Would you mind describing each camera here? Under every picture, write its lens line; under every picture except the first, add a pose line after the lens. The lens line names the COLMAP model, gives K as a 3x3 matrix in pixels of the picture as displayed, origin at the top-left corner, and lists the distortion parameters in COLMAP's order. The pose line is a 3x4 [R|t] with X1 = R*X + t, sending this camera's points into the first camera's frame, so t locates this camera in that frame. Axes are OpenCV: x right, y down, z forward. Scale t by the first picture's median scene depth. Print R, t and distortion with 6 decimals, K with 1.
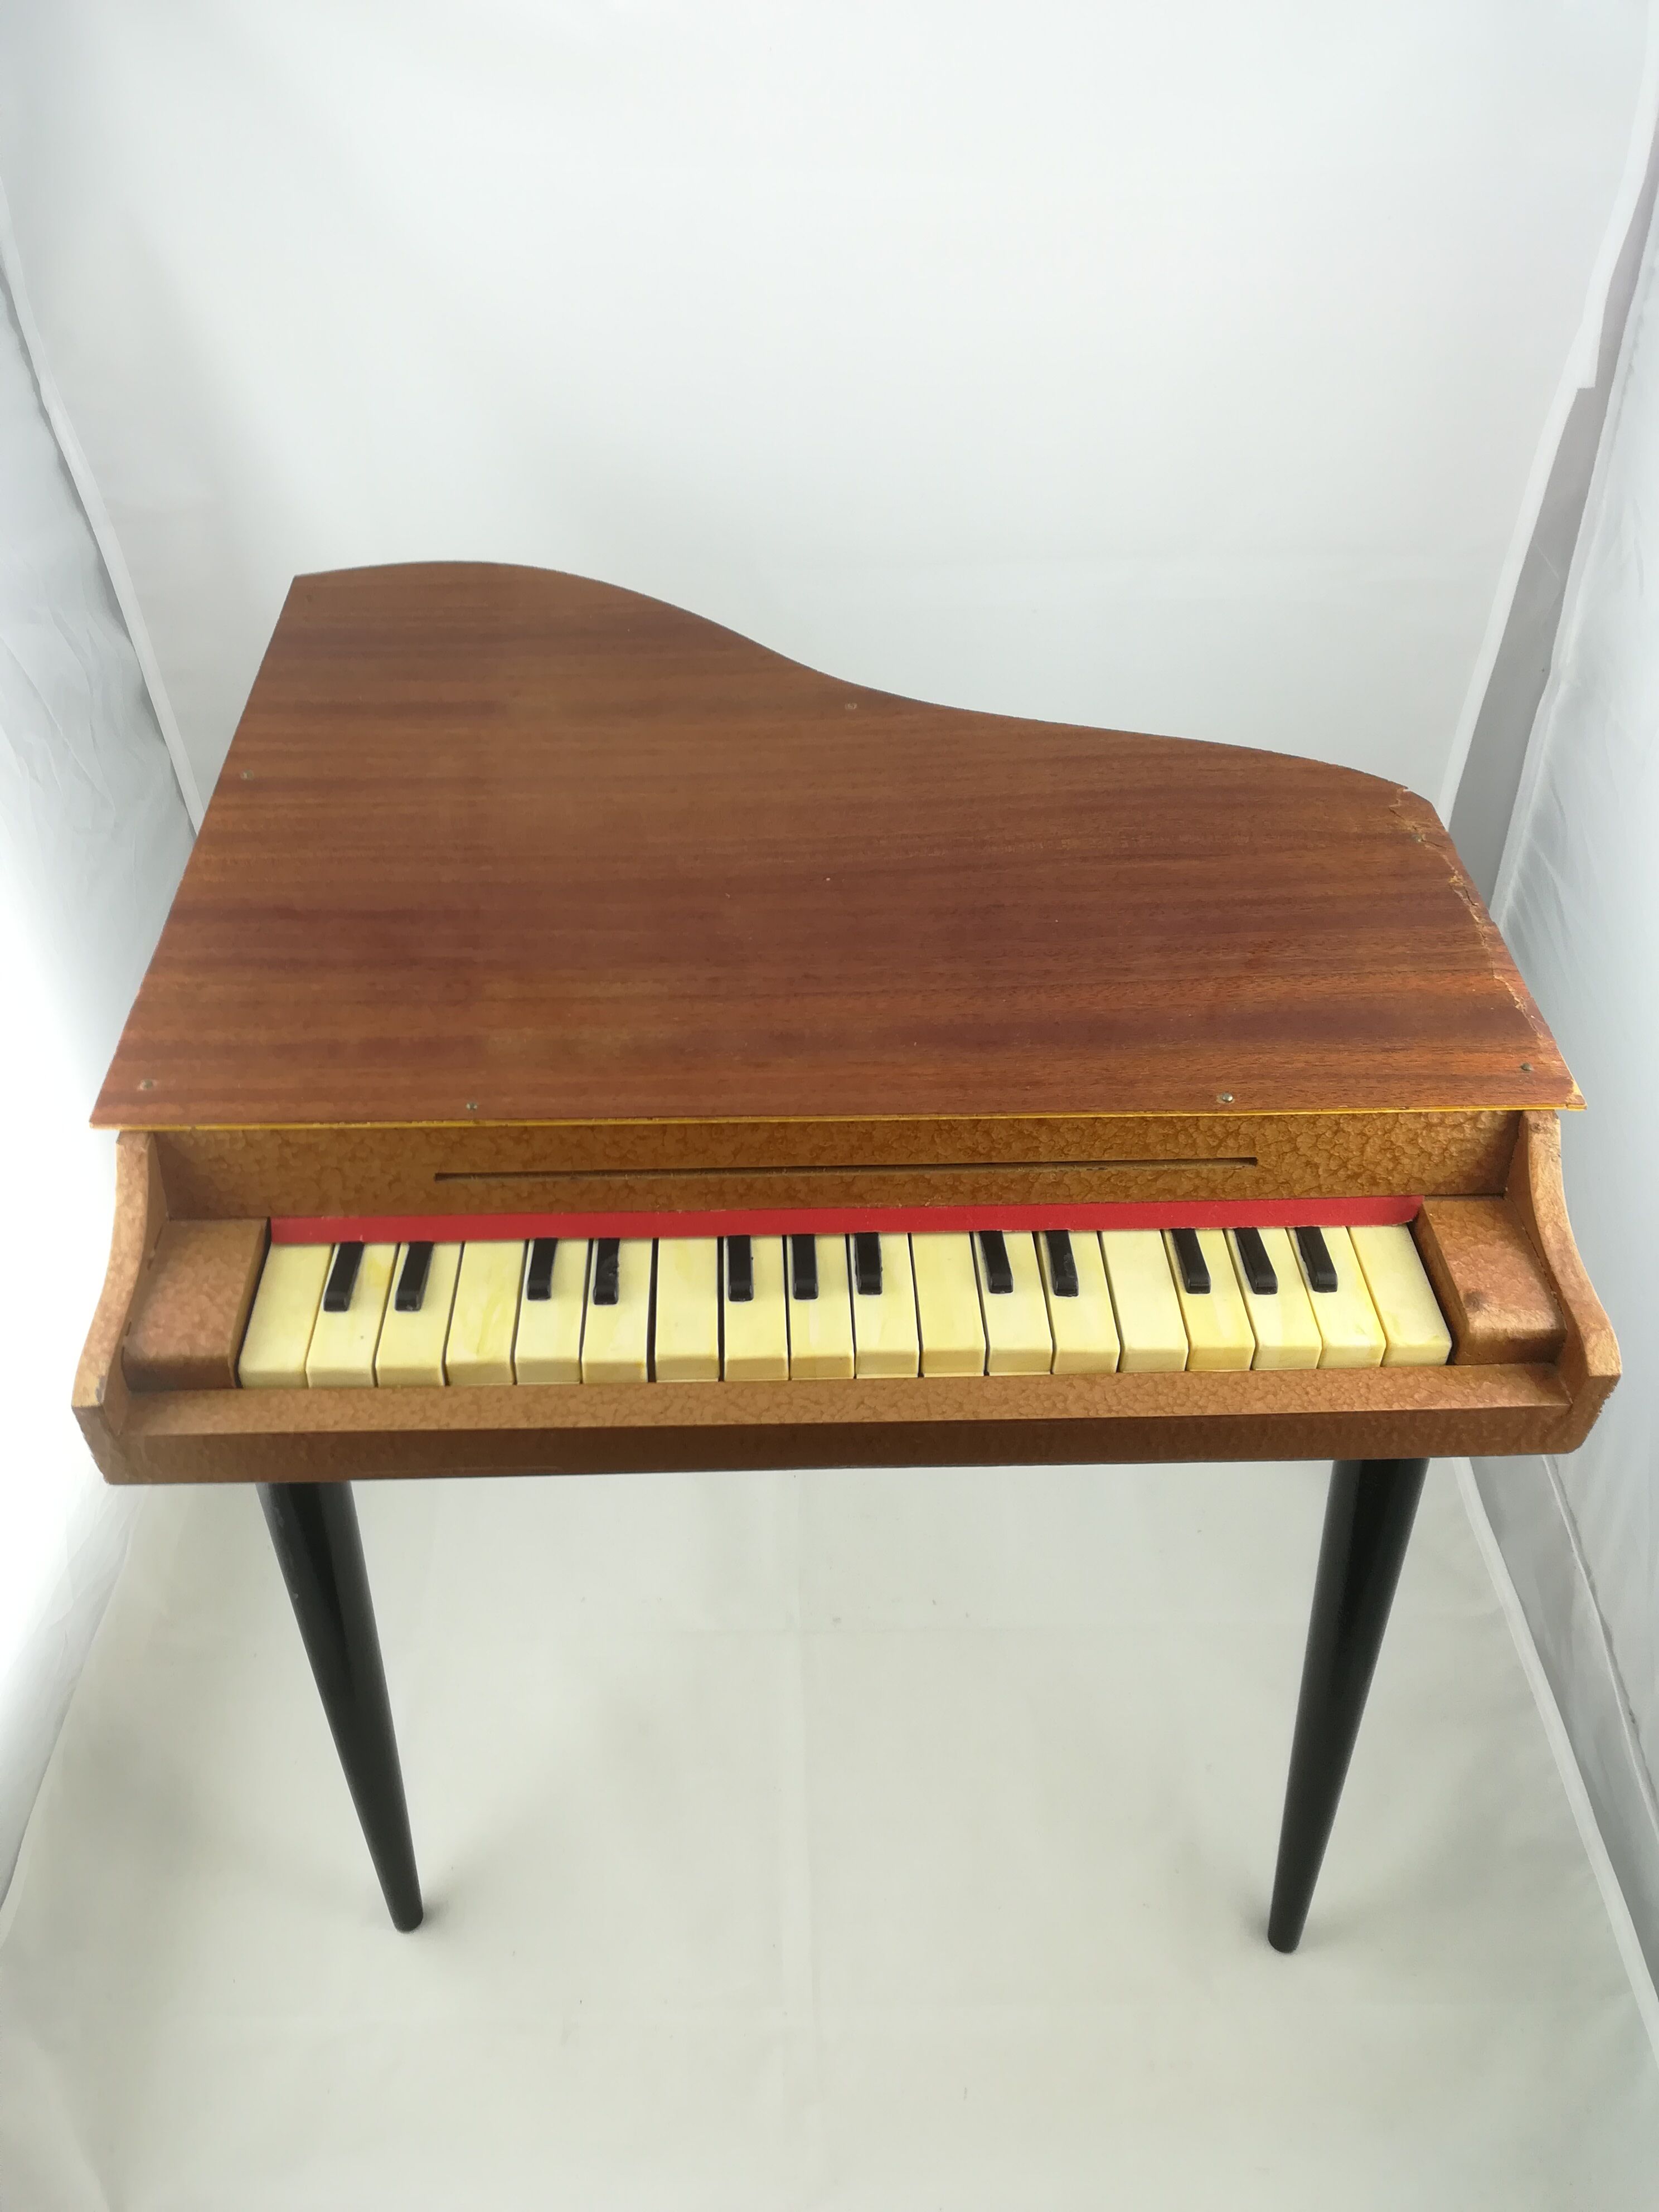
lens RADIAL K [[1773.3, 0, 836.6], [0, 1773.3, 1101.6], [0, 0, 1]] dist [0.083967, -0.166624]
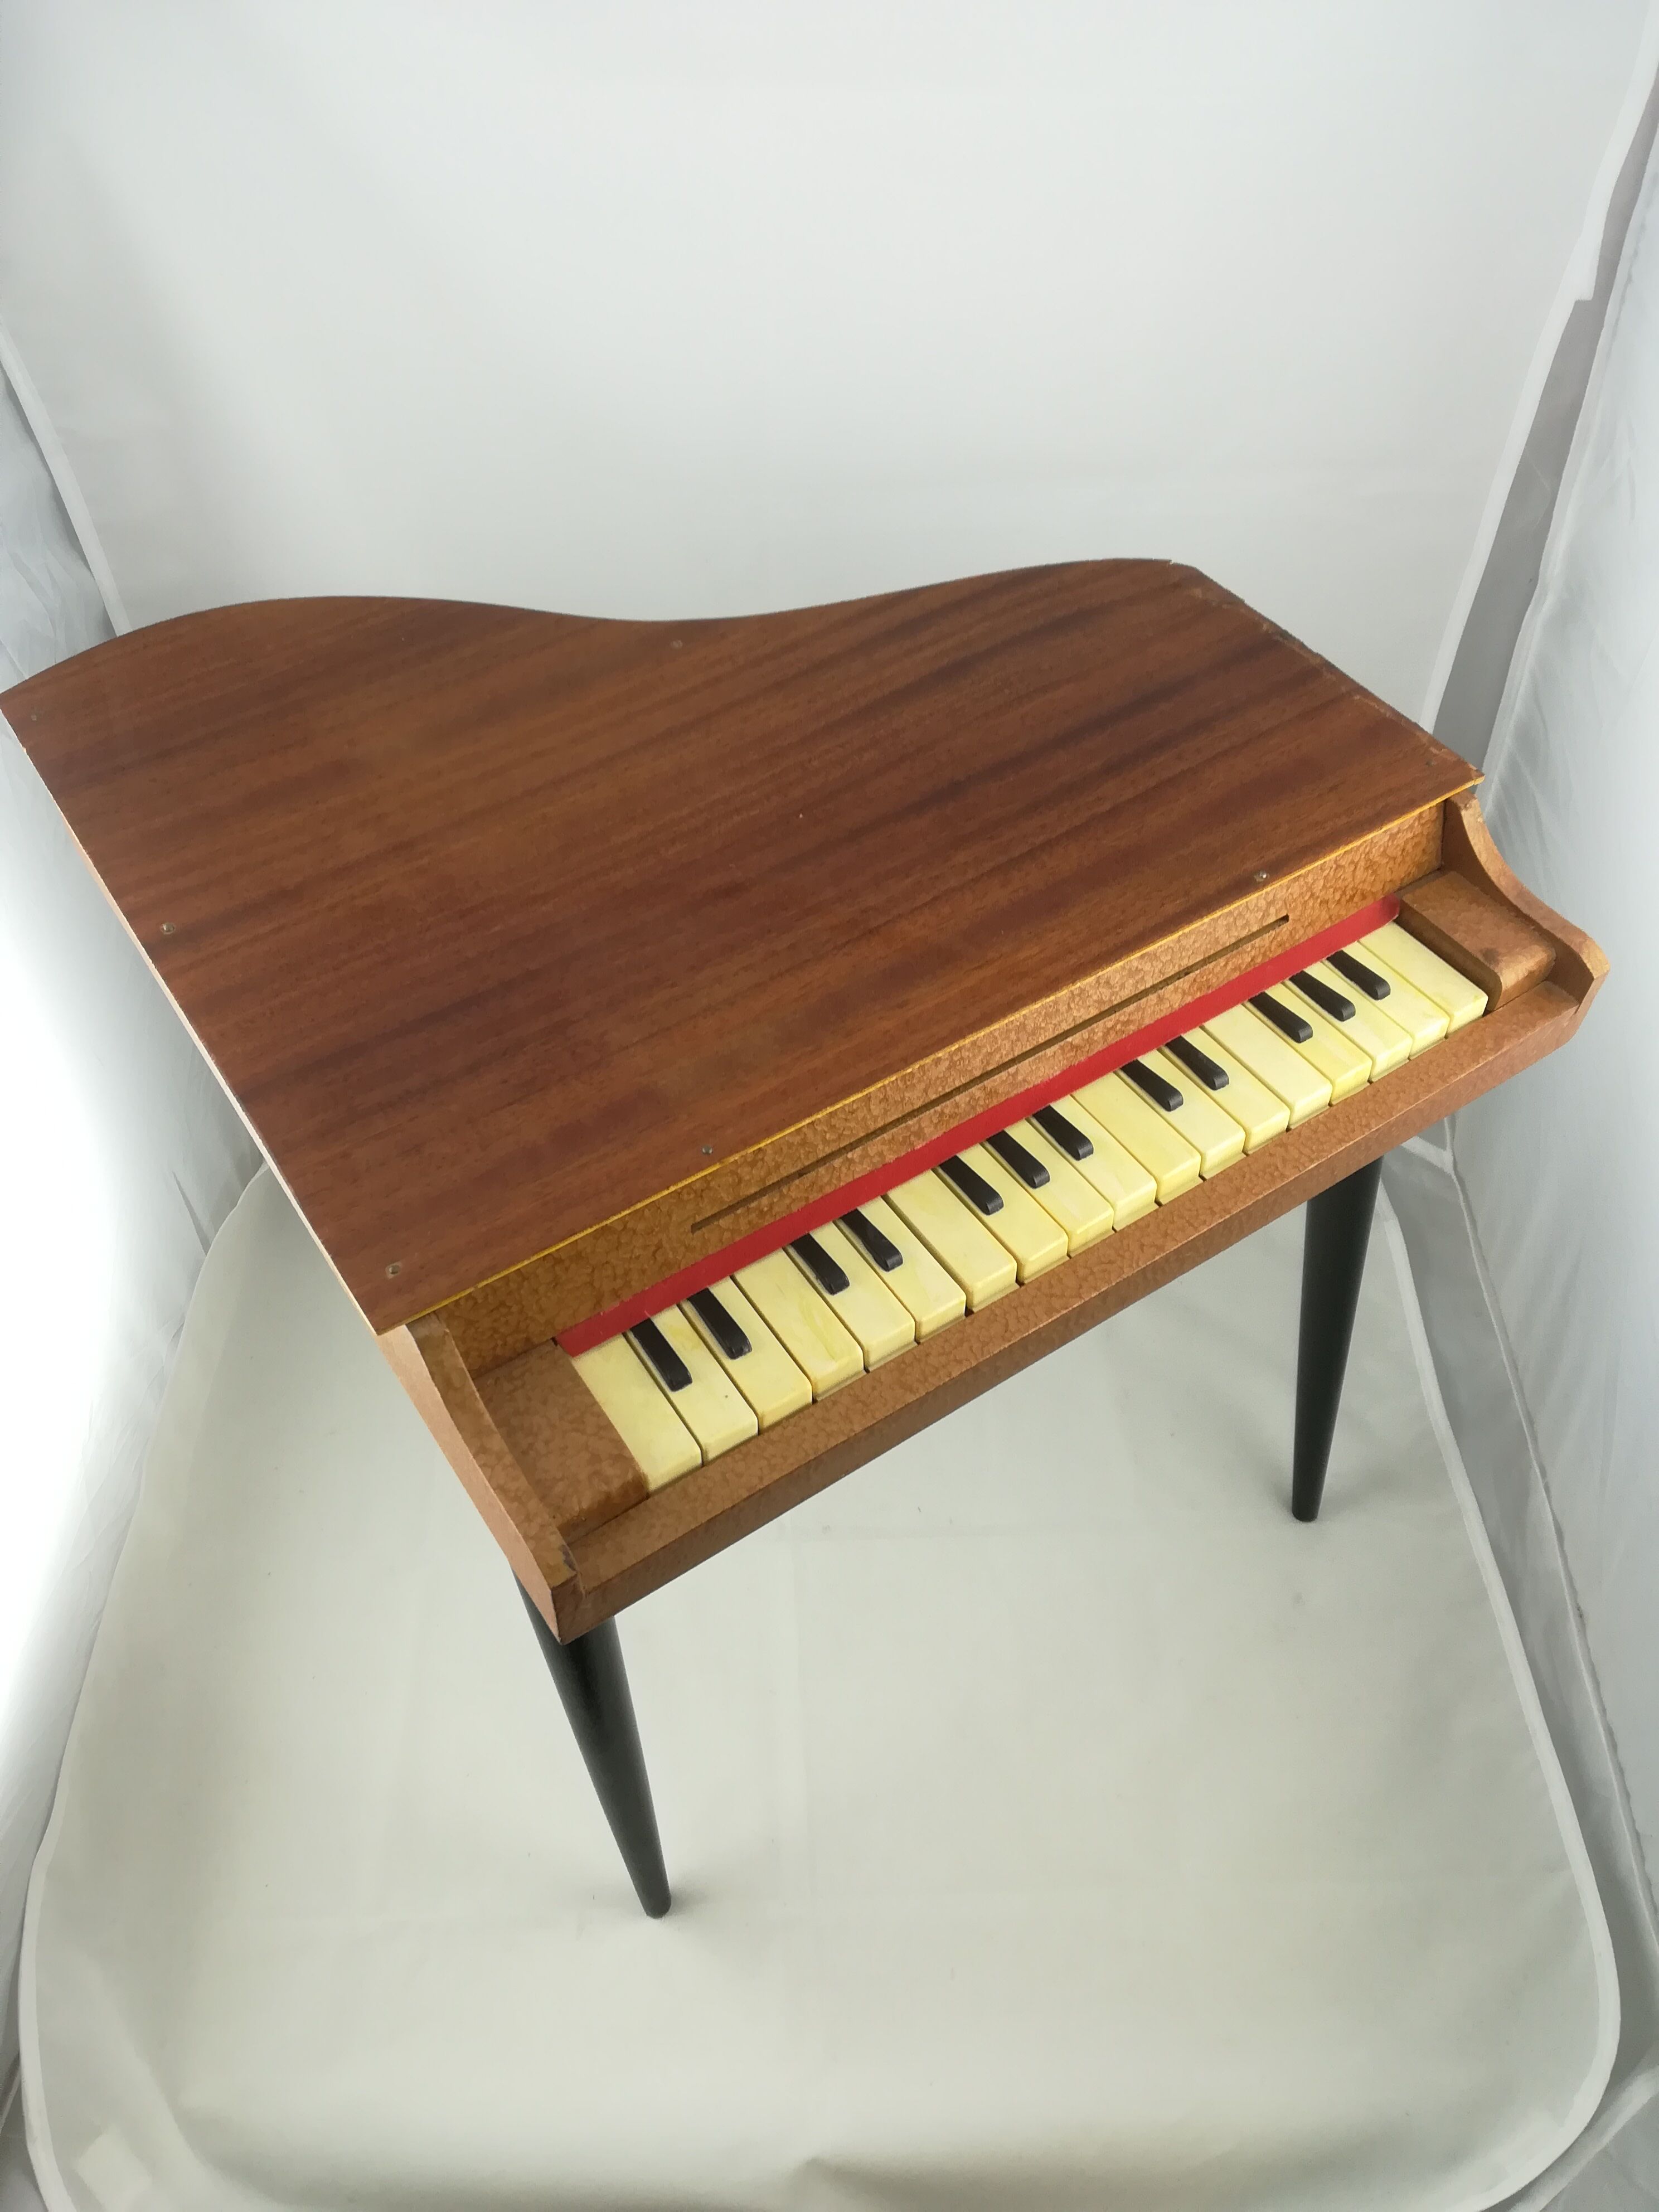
lens RADIAL K [[1773.3, 0, 836.6], [0, 1773.3, 1101.6], [0, 0, 1]] dist [0.083967, -0.166624]
pose [[0.849234, -0.403466, 0.340613, -0.464967], [0.358483, 0.914185, 0.189091, -0.184002], [-0.387675, -0.038479, 0.920993, 0.033885]]
